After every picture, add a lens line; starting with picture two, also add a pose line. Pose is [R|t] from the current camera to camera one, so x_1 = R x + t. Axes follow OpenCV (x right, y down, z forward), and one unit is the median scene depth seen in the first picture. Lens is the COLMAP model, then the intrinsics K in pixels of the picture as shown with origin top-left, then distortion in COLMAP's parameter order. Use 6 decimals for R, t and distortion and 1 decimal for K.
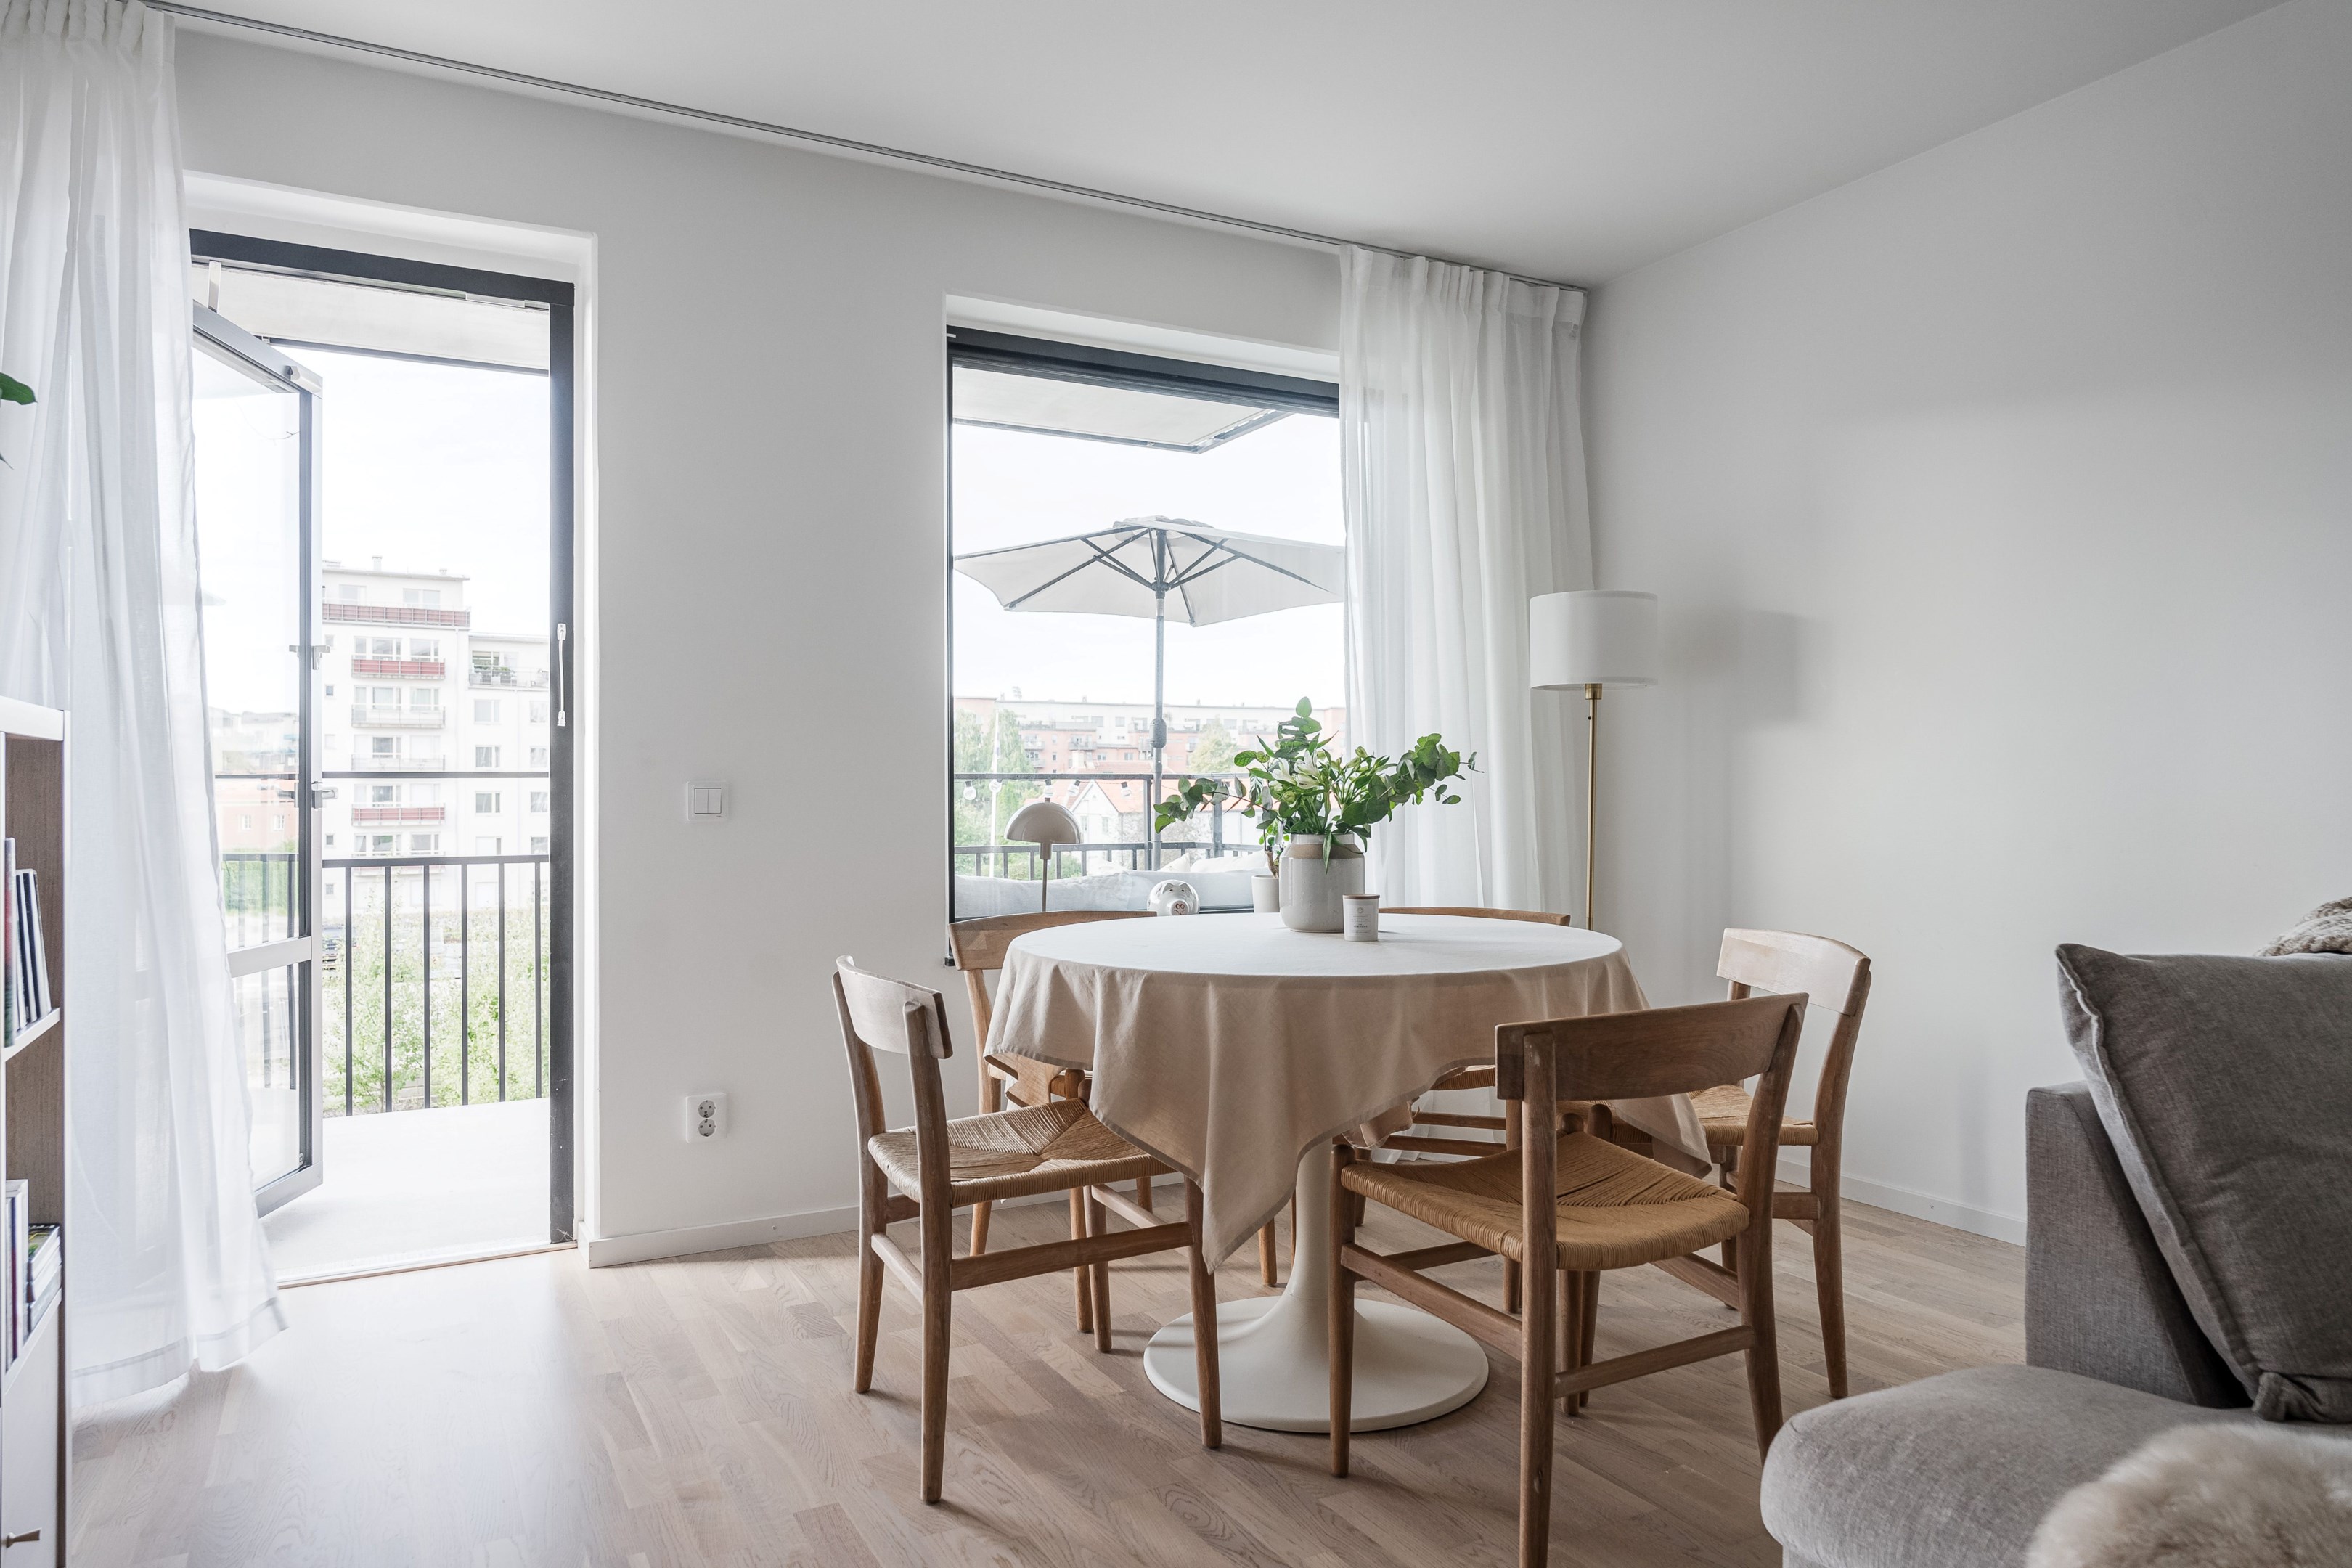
lens RADIAL K [[1540.4, 0, 1176.0], [0, 1540.4, 784.0], [0, 0, 1]] dist [-0.004381, -0.002198]
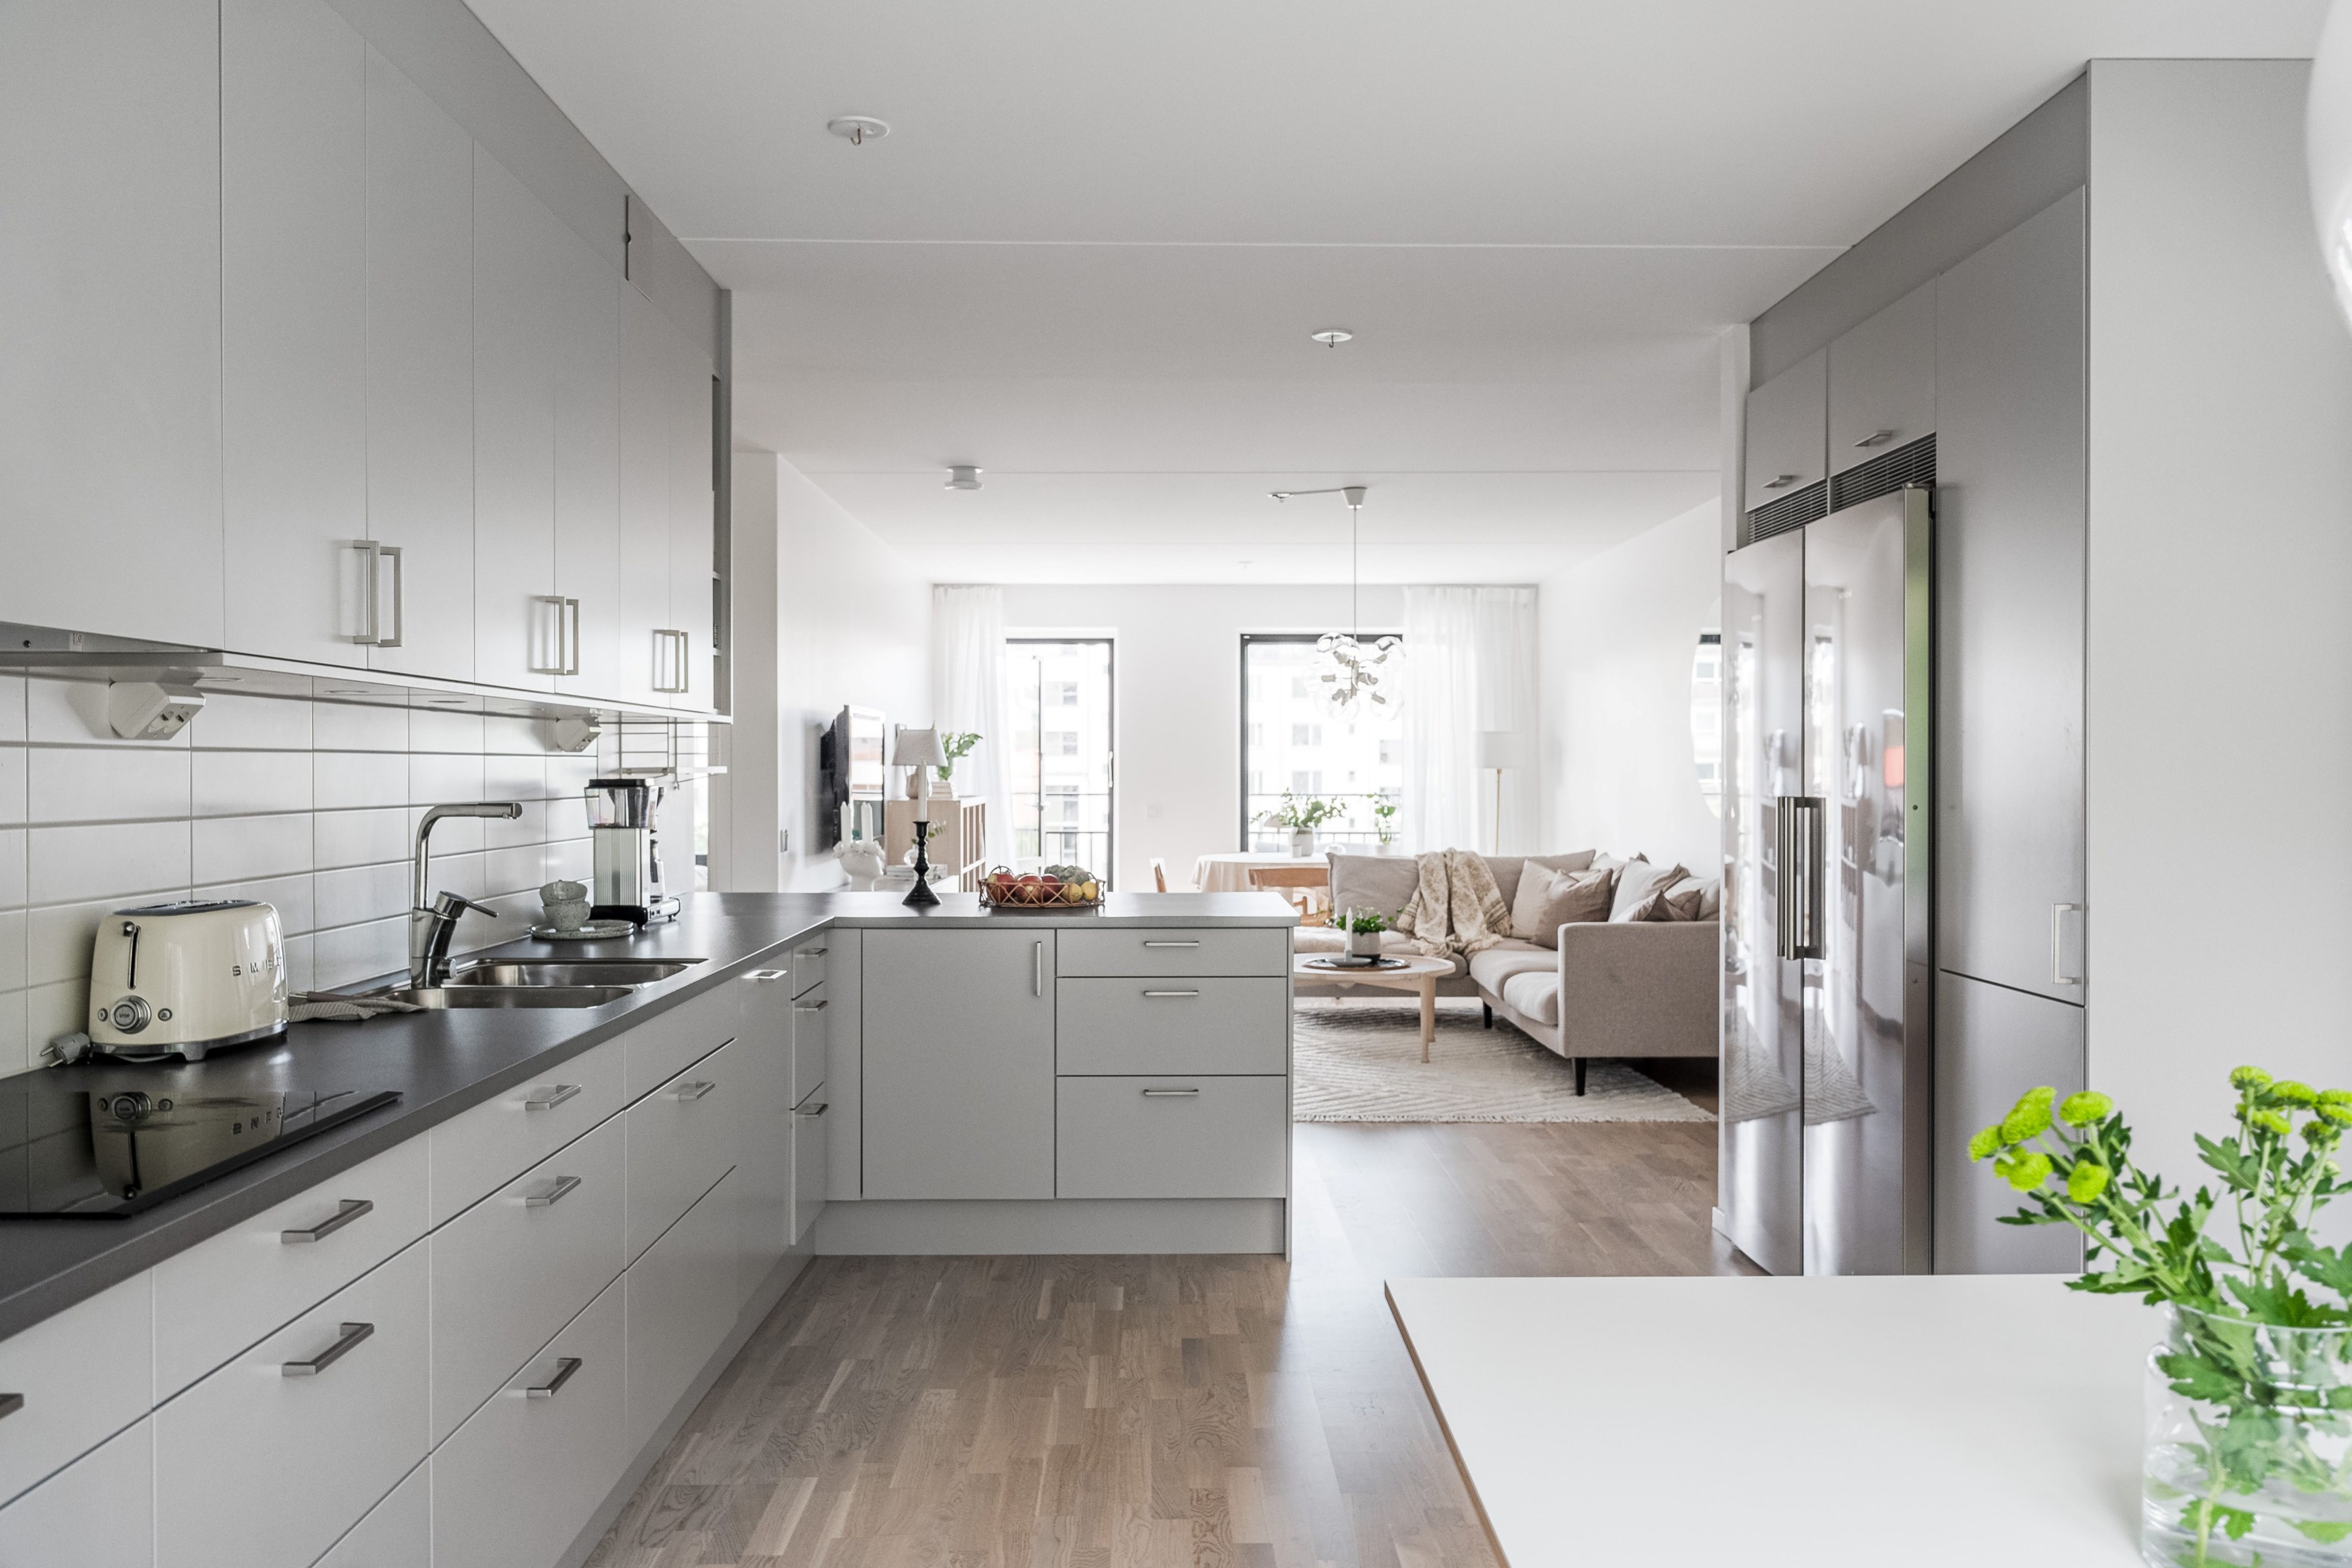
lens RADIAL K [[1899.7, 0, 1176.0], [0, 1899.7, 784.0], [0, 0, 1]] dist [0.000039, 0.000095]
pose [[0.888024, 0.008303, -0.459722, 1.269483], [-0.001910, 0.999895, 0.014369, -0.084096], [0.459793, -0.011882, 0.887947, -1.997296]]
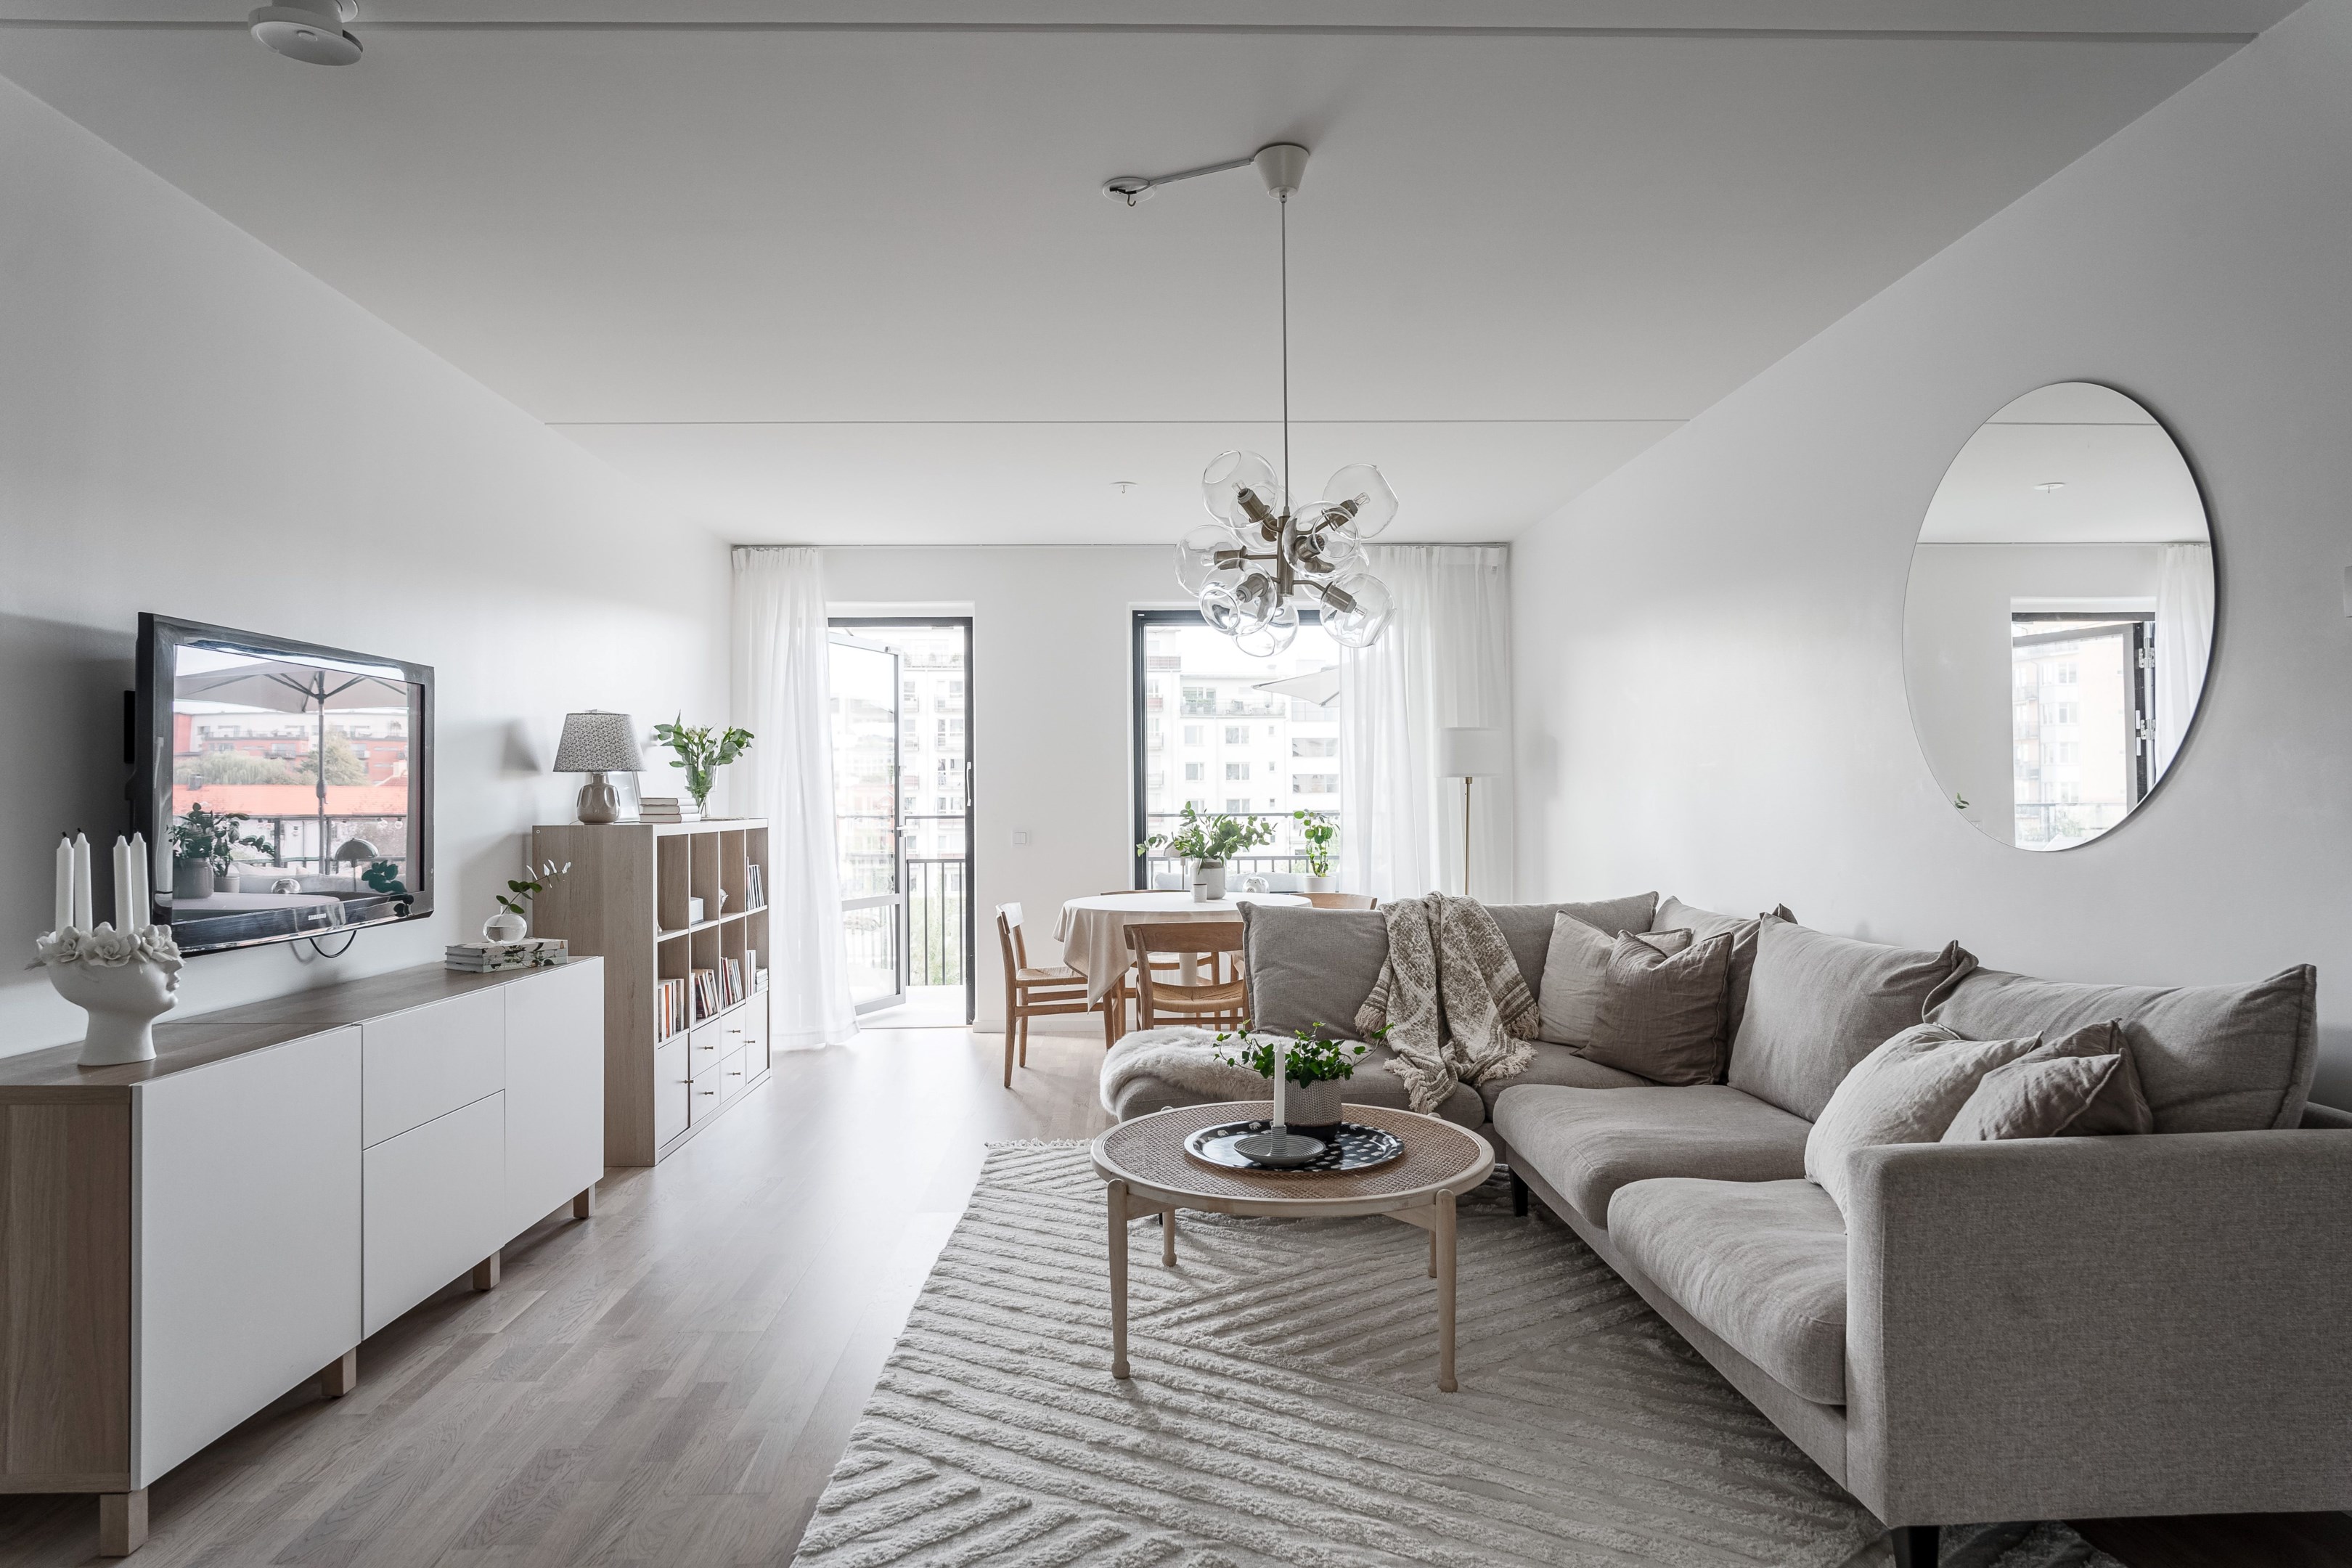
lens RADIAL K [[1412.9, 0, 1176.0], [0, 1412.9, 784.0], [0, 0, 1]] dist [-0.006440, -0.001639]
pose [[0.898981, -0.008397, -0.437907, 0.744986], [0.007312, 0.999965, -0.004164, -0.051680], [0.437926, 0.000541, 0.899011, -0.719816]]
